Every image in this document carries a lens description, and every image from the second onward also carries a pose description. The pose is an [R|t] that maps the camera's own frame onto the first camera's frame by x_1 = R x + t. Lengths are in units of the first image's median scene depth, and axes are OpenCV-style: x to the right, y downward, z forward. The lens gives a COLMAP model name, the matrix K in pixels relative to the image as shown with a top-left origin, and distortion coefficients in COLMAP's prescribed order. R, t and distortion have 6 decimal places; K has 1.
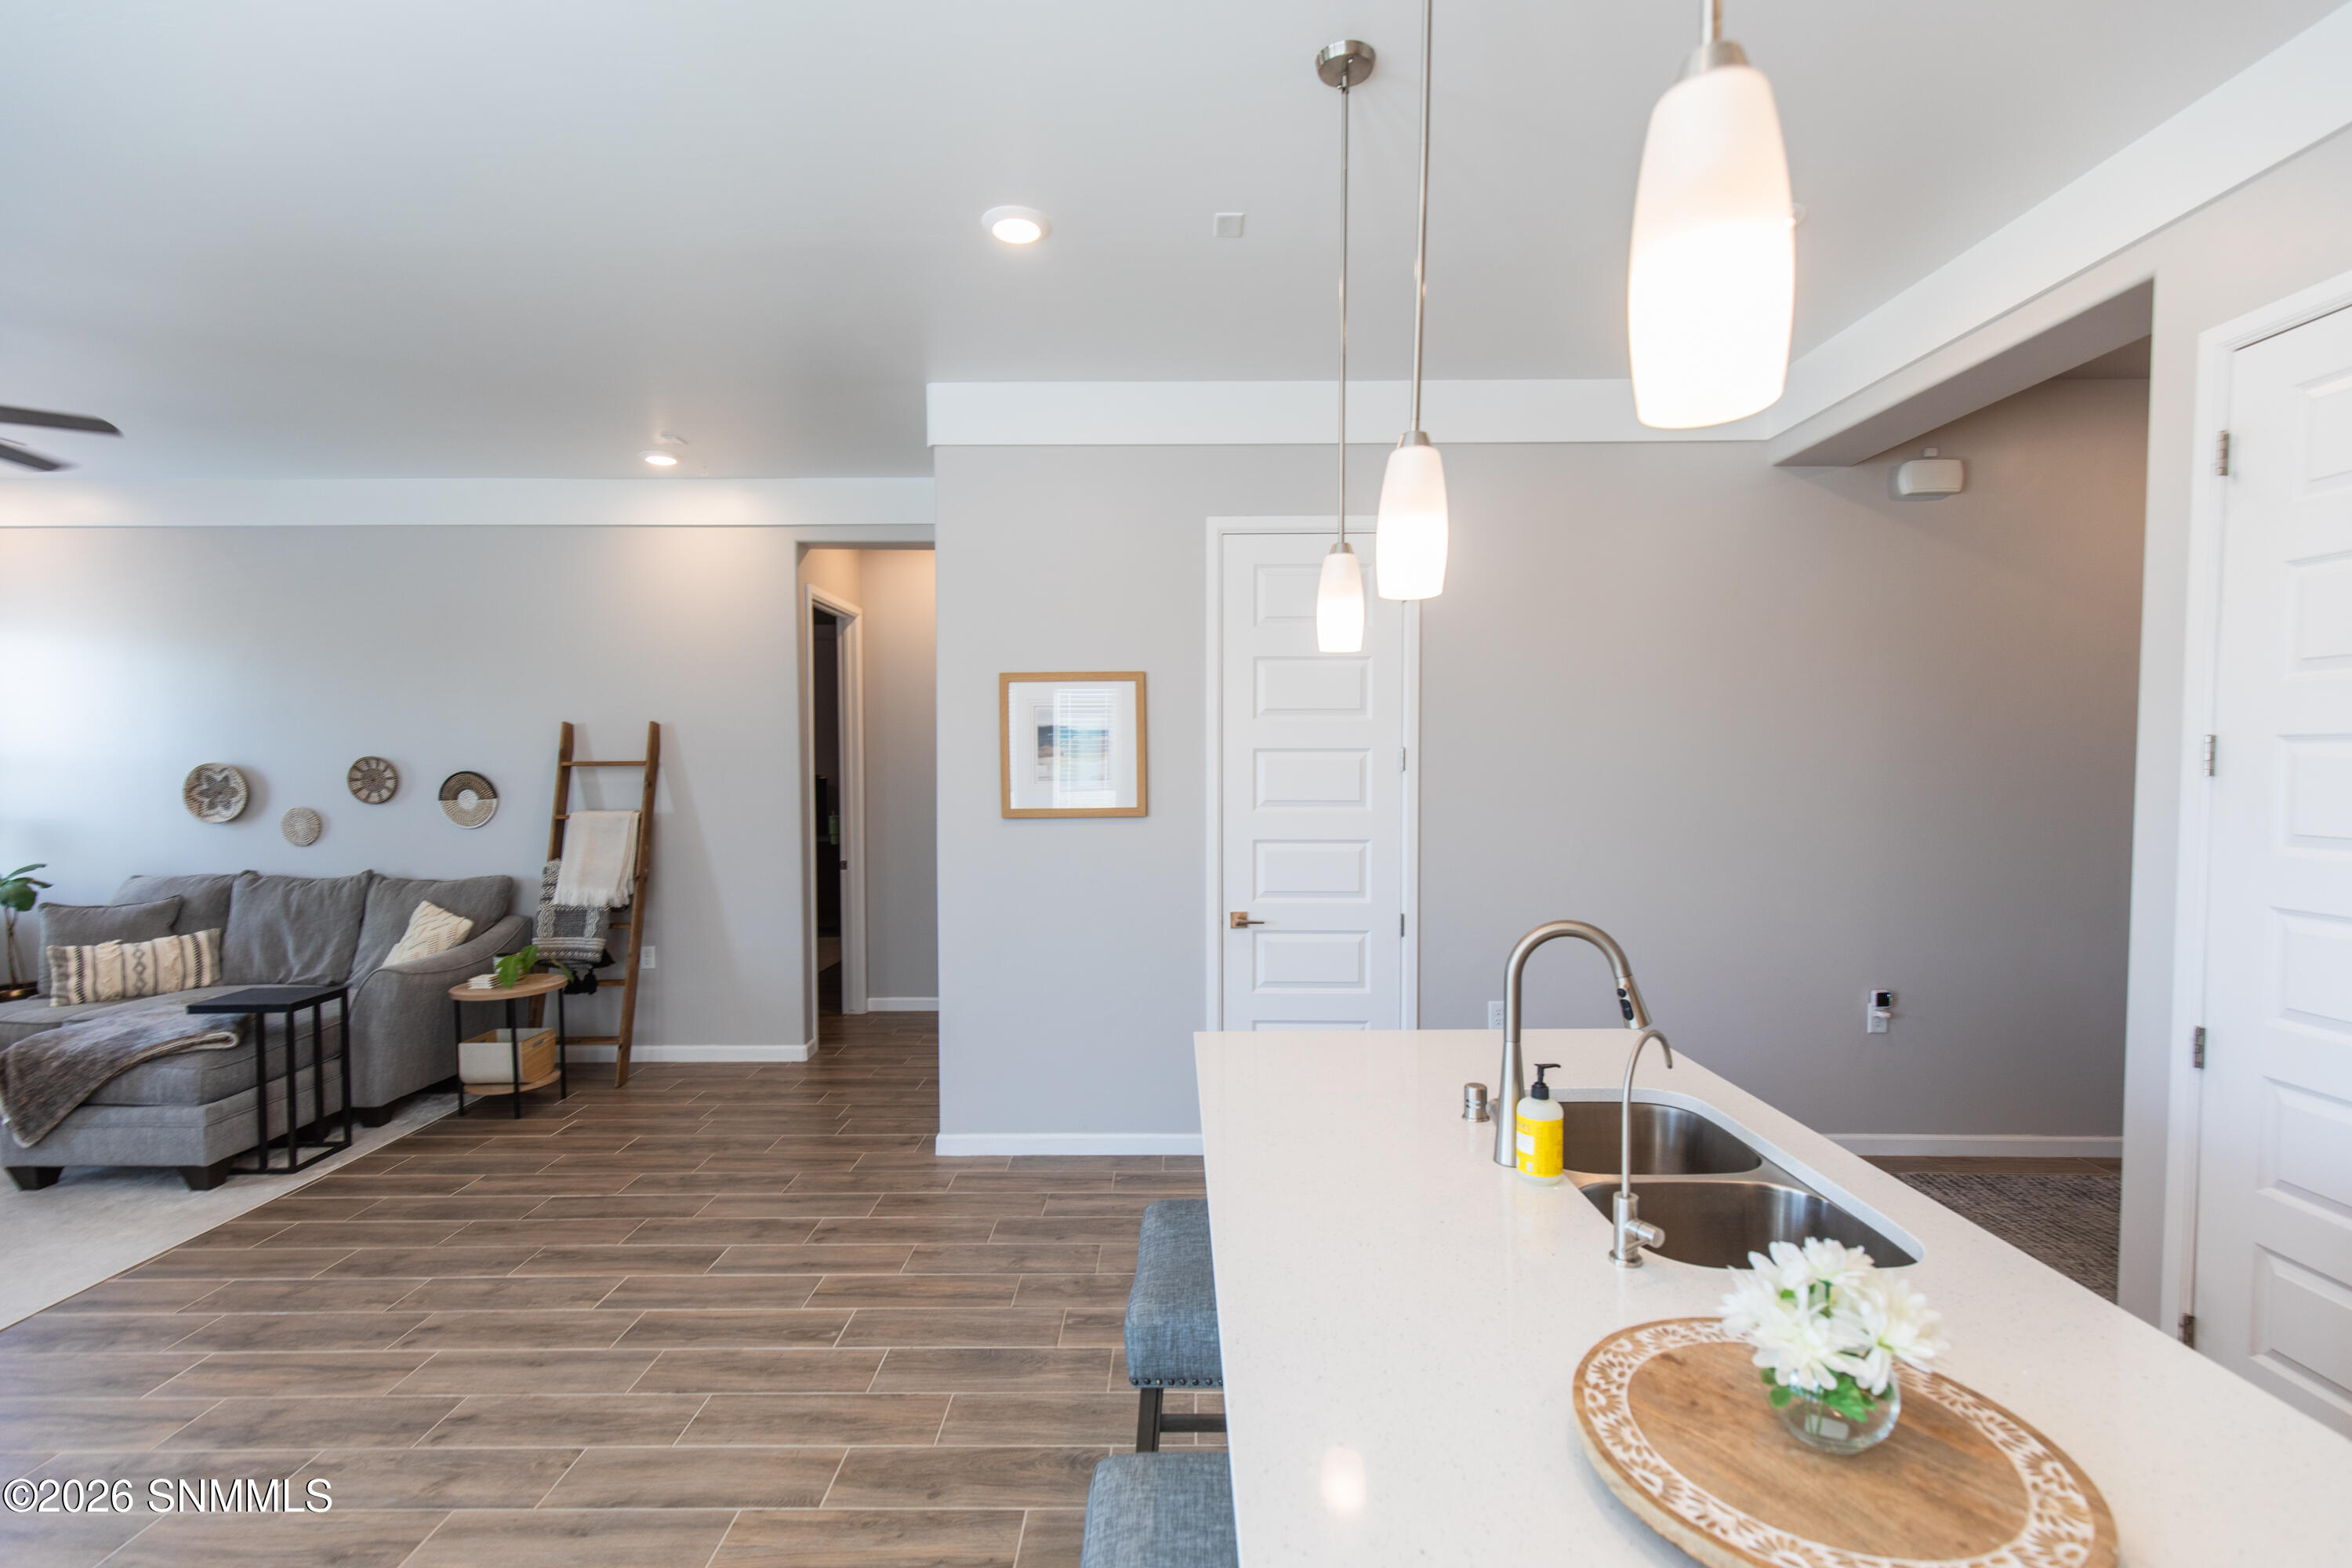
lens RADIAL K [[1051.3, 0, 1162.0], [0, 1051.3, 794.9], [0, 0, 1]] dist [0.003422, 0.000396]
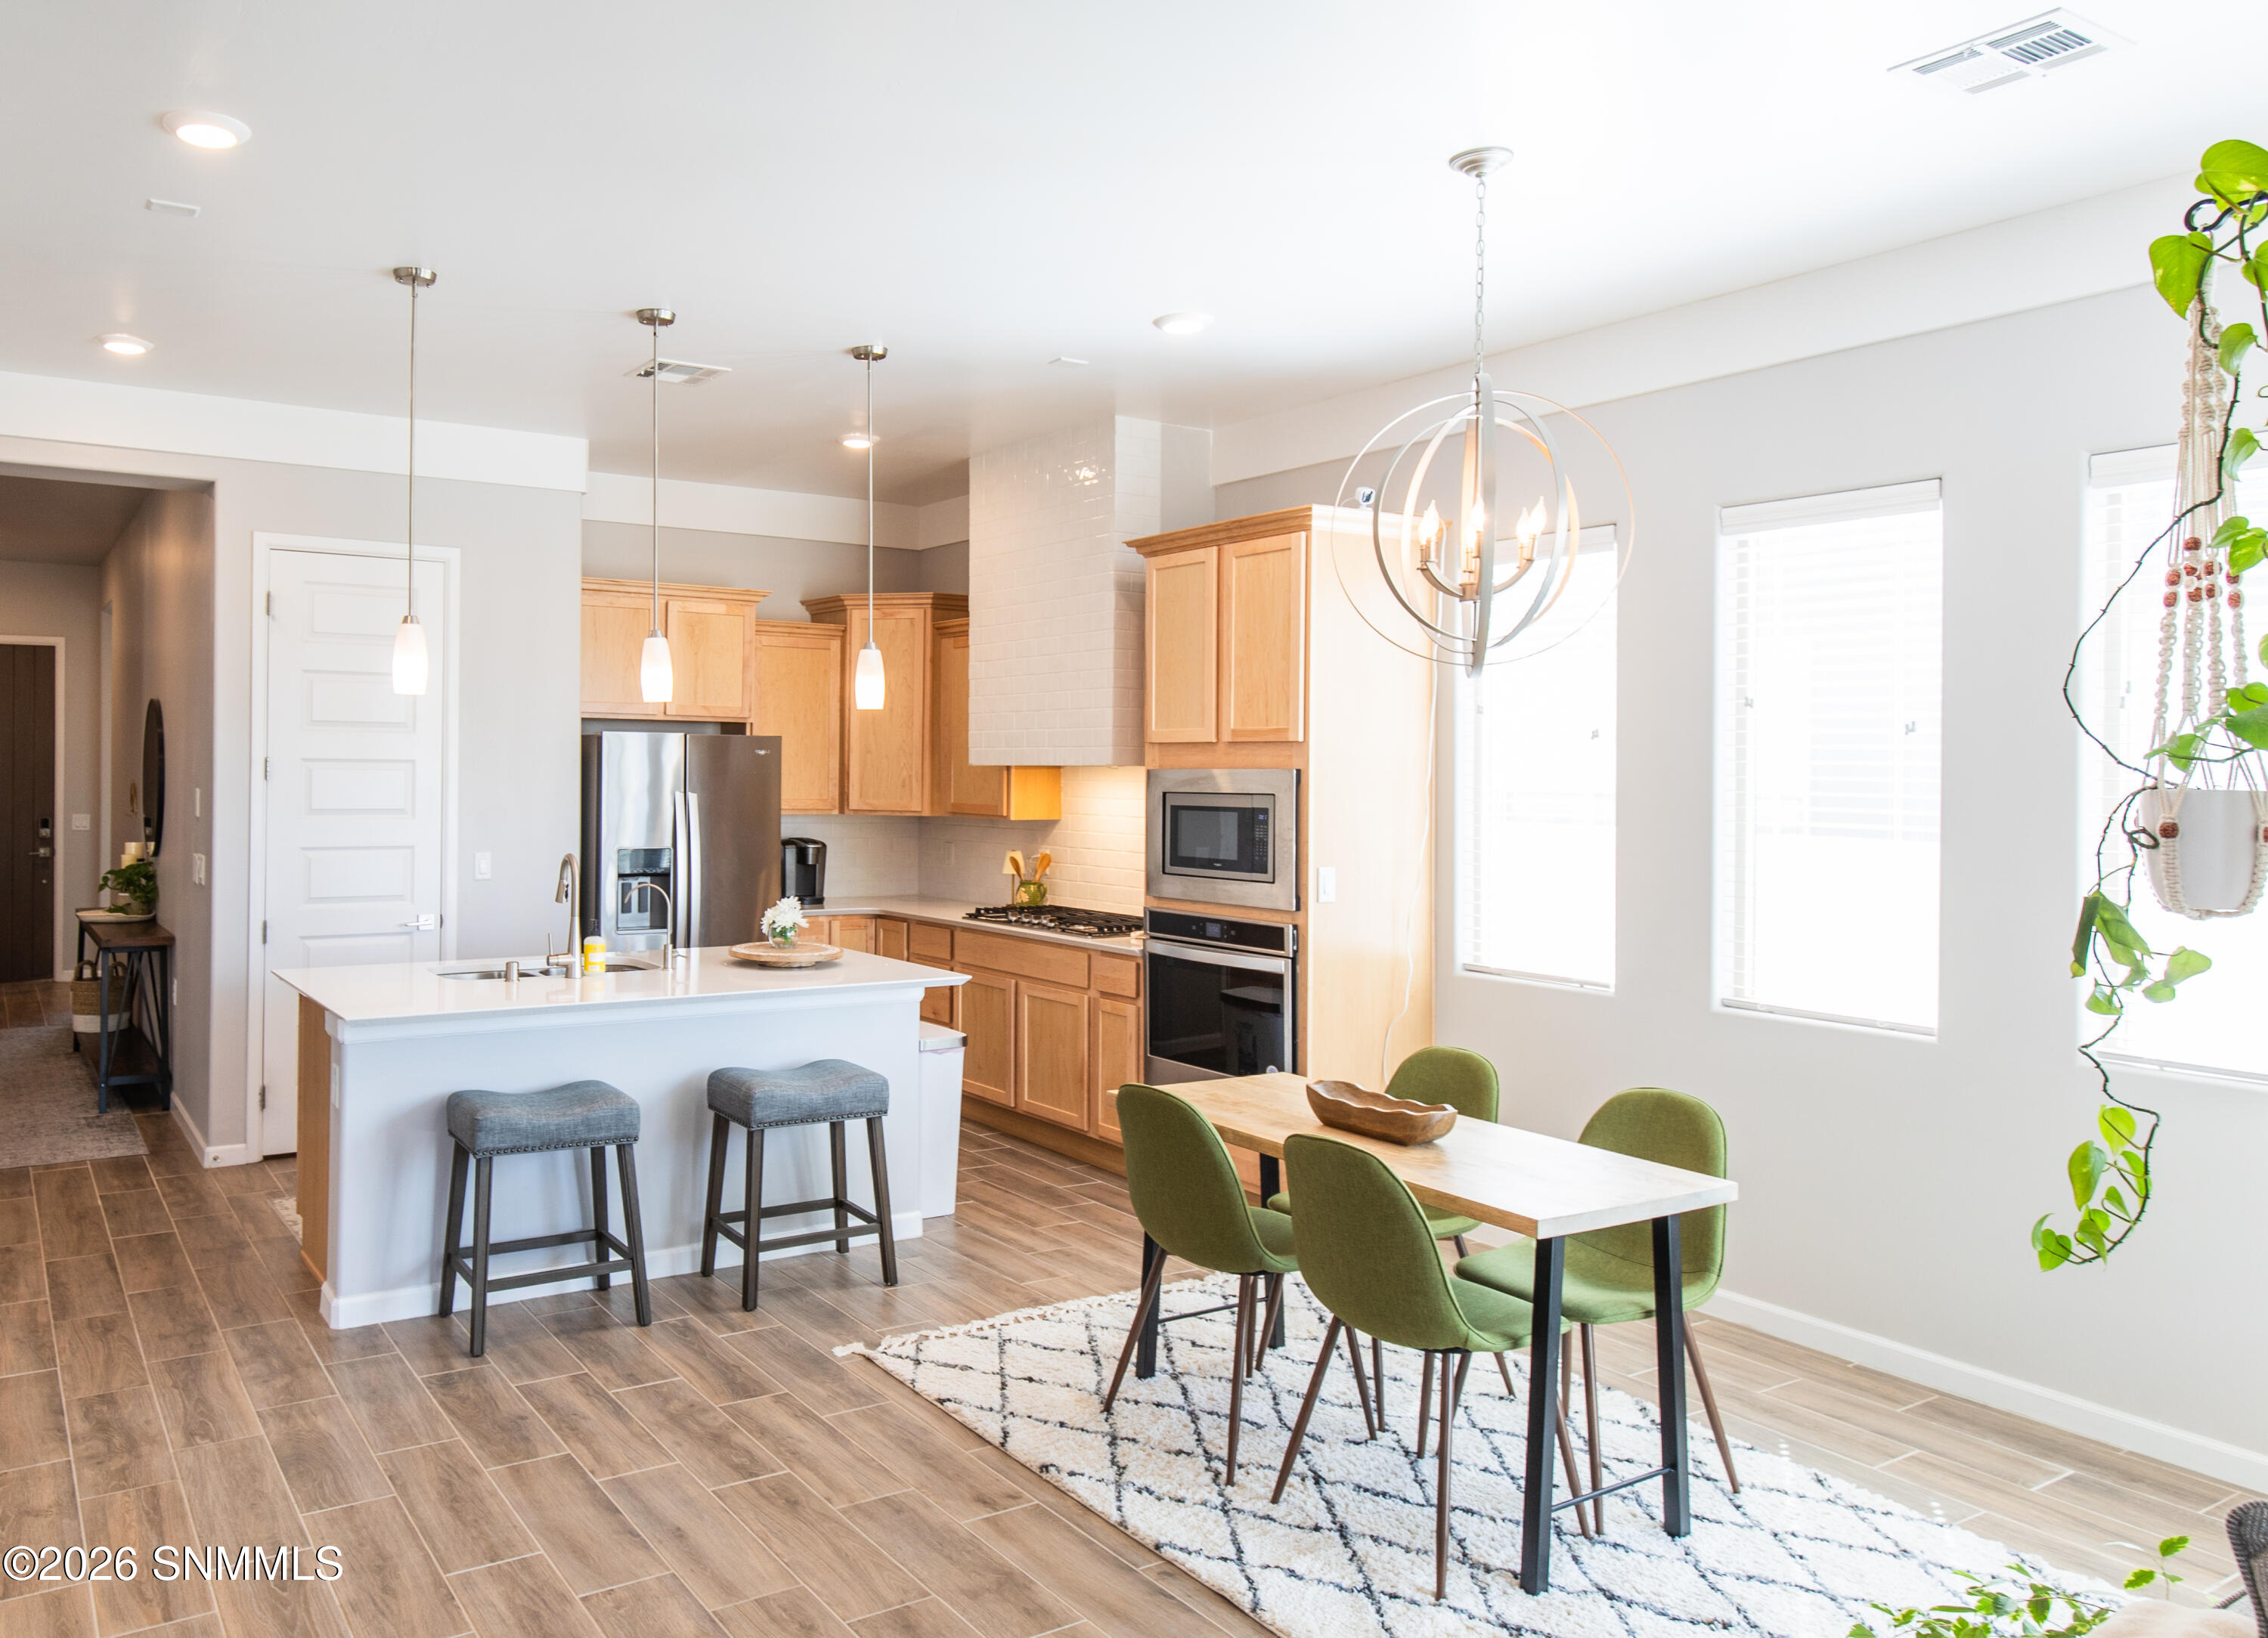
lens RADIAL K [[1544.9, 0, 818.8], [0, 1544.9, 757.3], [0, 0, 1]] dist [0.007410, -0.005634]
pose [[-0.487891, 0.005380, 0.872888, -0.803308], [0.022815, 0.999718, 0.006590, -0.024786], [-0.872606, 0.023130, -0.487876, 0.662596]]
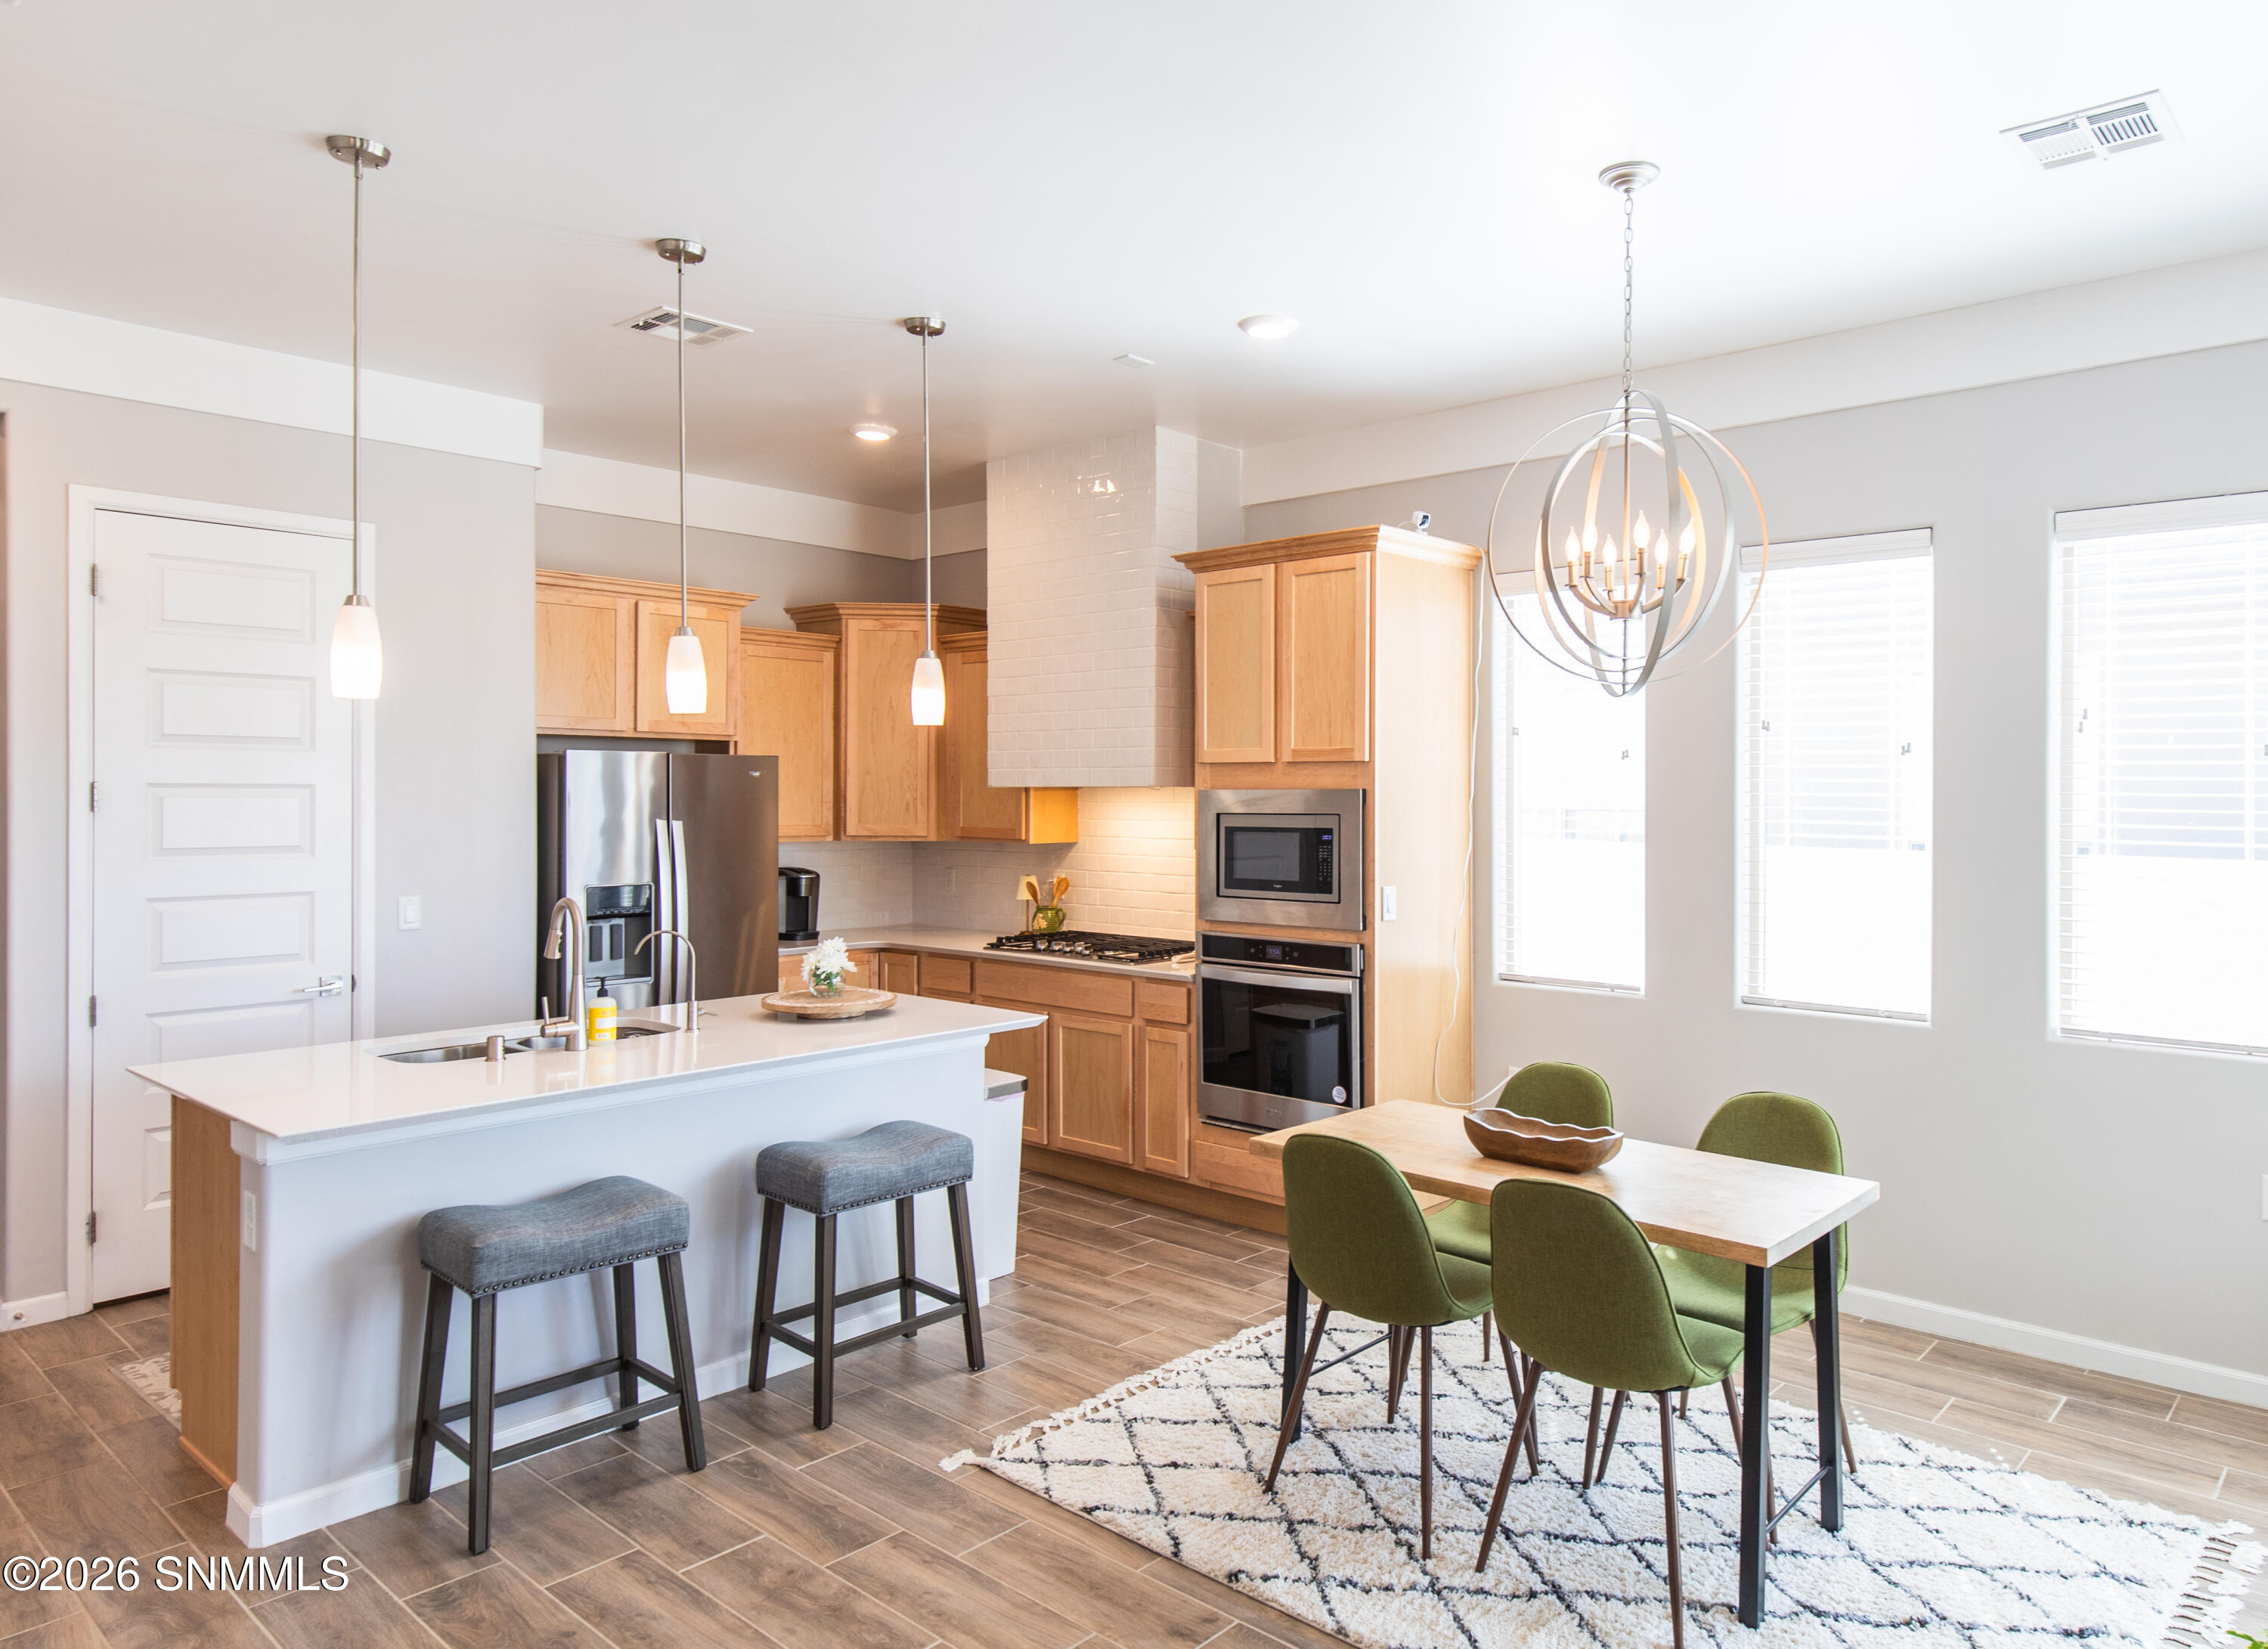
lens RADIAL K [[1456.9, 0, 1253.2], [0, 1456.9, 791.1], [0, 0, 1]] dist [0.005616, -0.001641]
pose [[-0.767347, 0.002239, 0.641228, -0.630493], [0.022785, 0.999458, 0.023778, -0.026227], [-0.640827, 0.032856, -0.766982, 0.674159]]
